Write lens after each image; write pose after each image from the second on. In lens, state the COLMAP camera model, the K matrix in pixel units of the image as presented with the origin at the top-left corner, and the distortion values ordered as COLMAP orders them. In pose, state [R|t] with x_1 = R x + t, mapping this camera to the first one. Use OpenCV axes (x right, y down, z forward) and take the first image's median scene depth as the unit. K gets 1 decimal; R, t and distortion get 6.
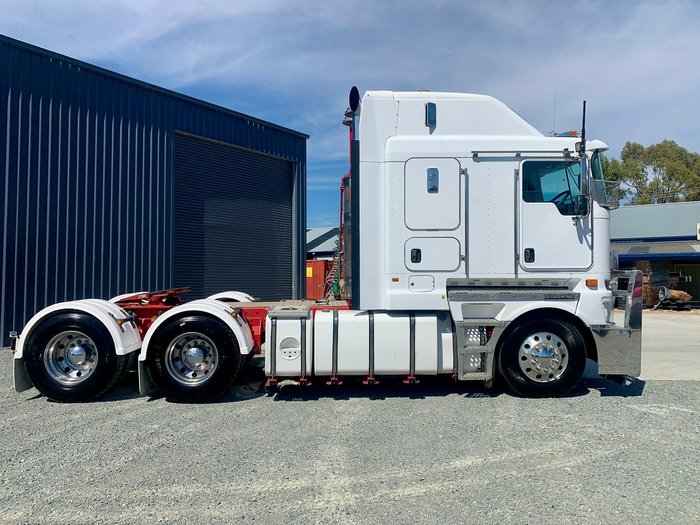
lens RADIAL K [[580.0, 0, 350.0], [0, 580.0, 262.5], [0, 0, 1]] dist [0.007739, -0.001846]
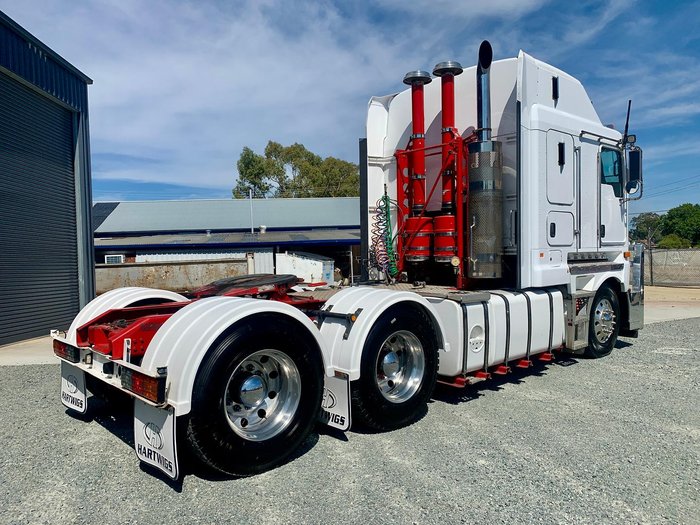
lens RADIAL K [[566.4, 0, 349.4], [0, 566.4, 285.7], [0, 0, 1]] dist [-0.062140, 0.005385]
pose [[0.766858, -0.052845, 0.639638, -0.757314], [0.015791, 0.997856, 0.063509, 0.016300], [-0.641623, -0.038601, 0.766049, 0.483286]]
